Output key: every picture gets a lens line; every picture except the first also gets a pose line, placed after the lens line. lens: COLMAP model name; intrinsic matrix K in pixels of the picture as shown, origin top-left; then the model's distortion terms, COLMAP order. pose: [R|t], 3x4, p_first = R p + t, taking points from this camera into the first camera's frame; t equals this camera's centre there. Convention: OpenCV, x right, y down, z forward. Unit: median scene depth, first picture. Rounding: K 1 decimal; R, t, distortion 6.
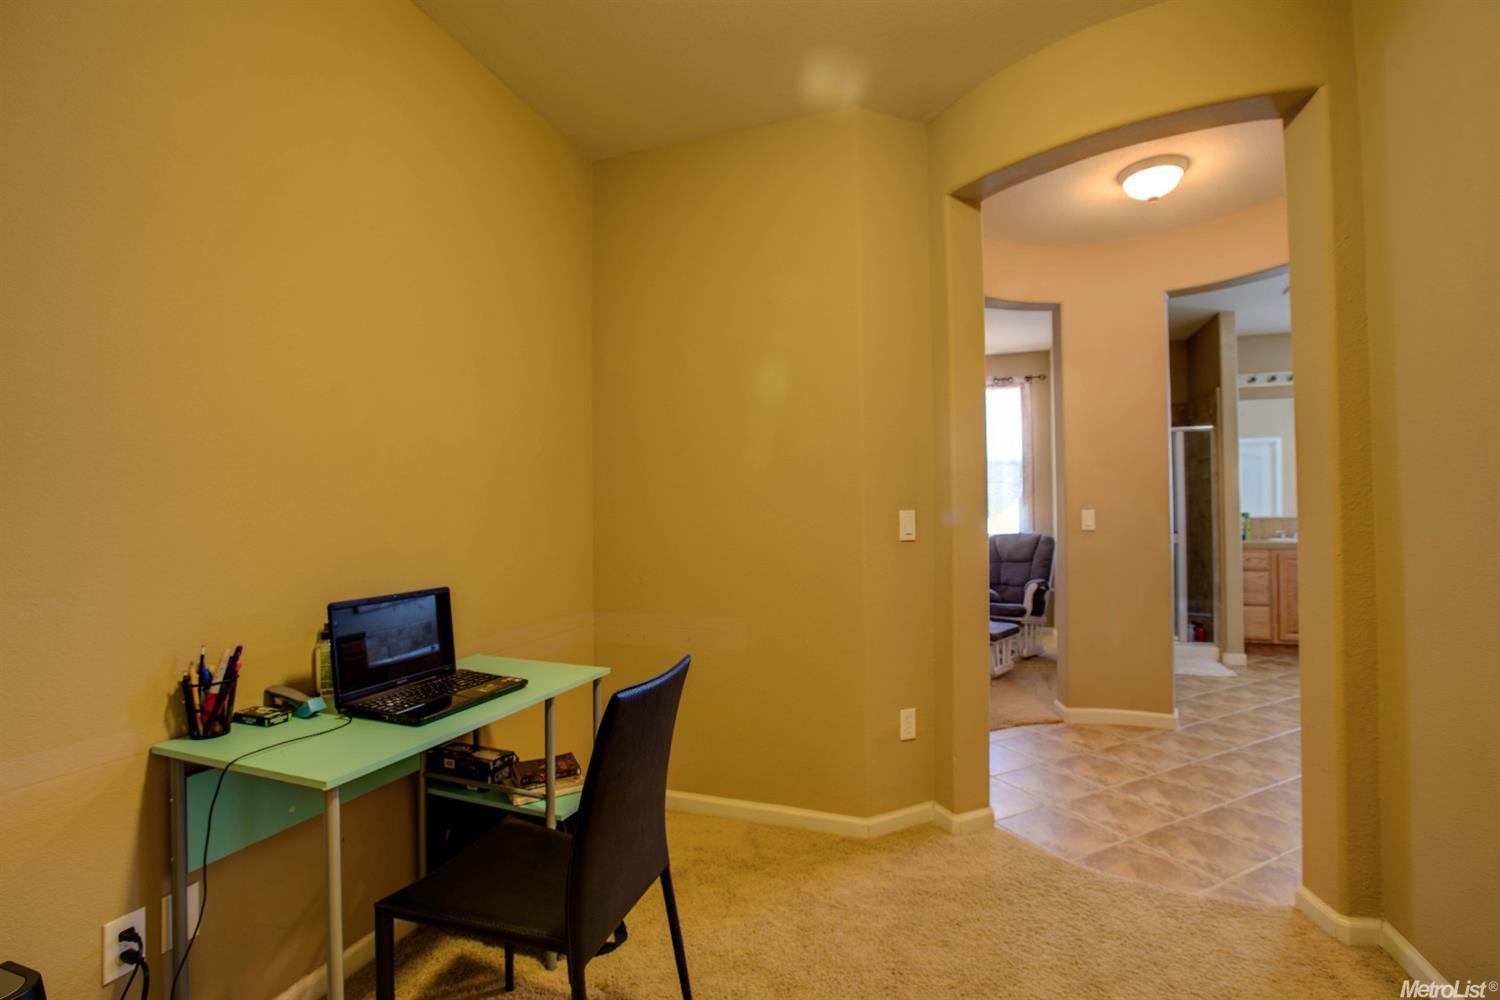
lens RADIAL K [[676.7, 0, 749.1], [0, 676.7, 496.9], [0, 0, 1]] dist [-0.046335, 0.014255]
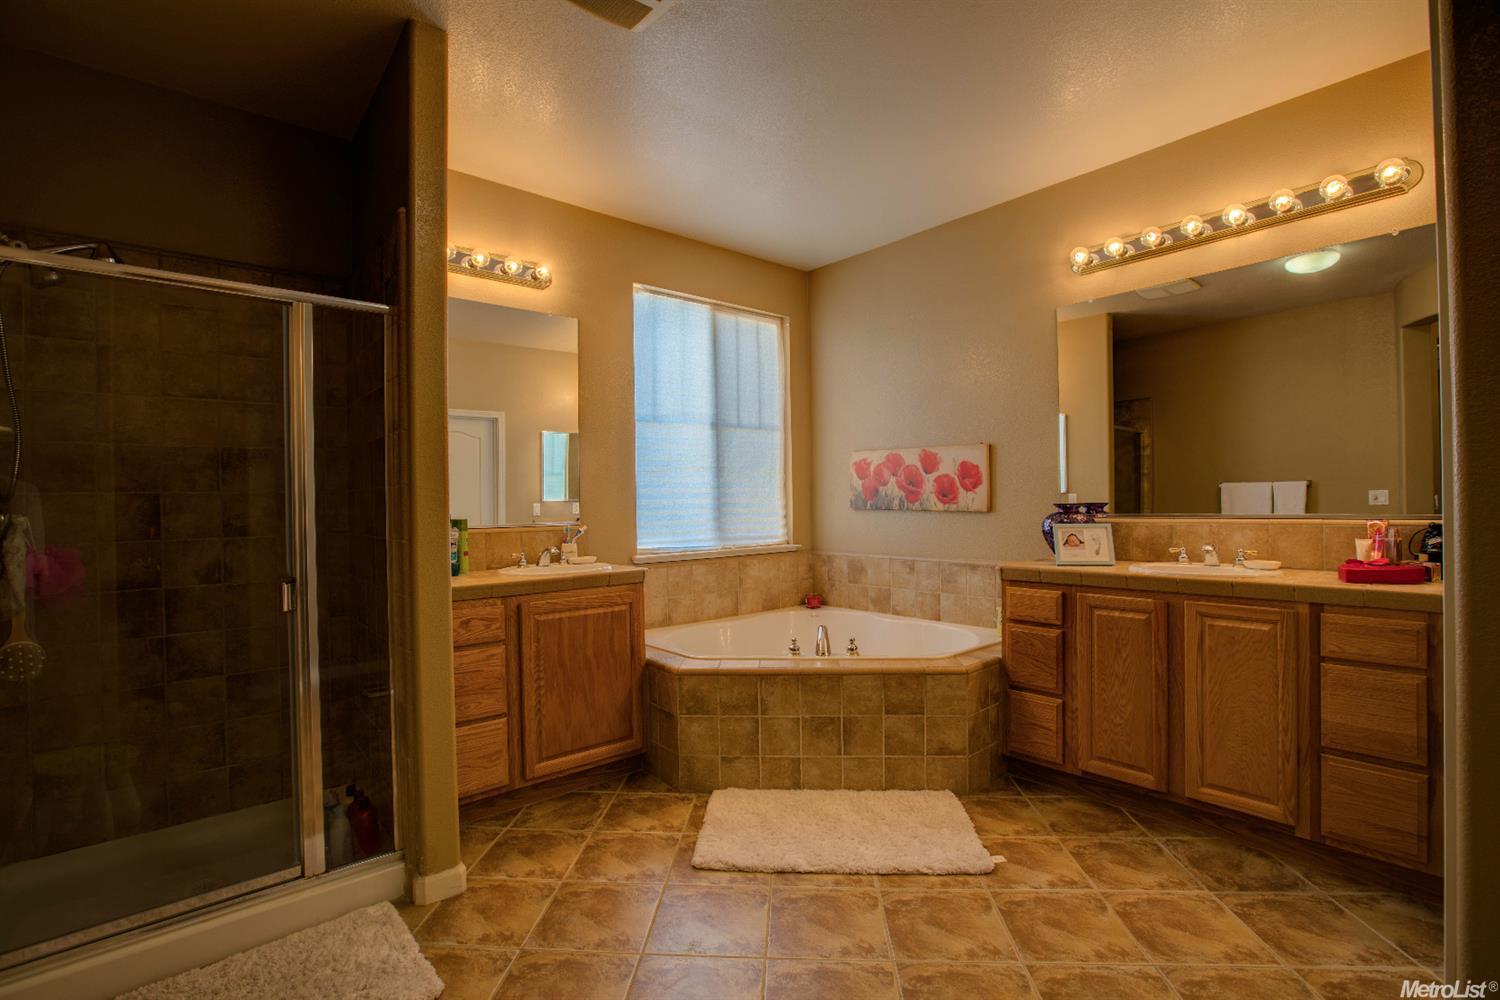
lens RADIAL K [[676.7, 0, 750.6], [0, 676.7, 506.7], [0, 0, 1]] dist [-0.046335, 0.014255]
pose [[0.492503, 0.003497, 0.870304, 0.456307], [0.000506, 0.999991, -0.004304, 0.018121], [-0.870311, 0.002560, 0.492497, 0.611277]]
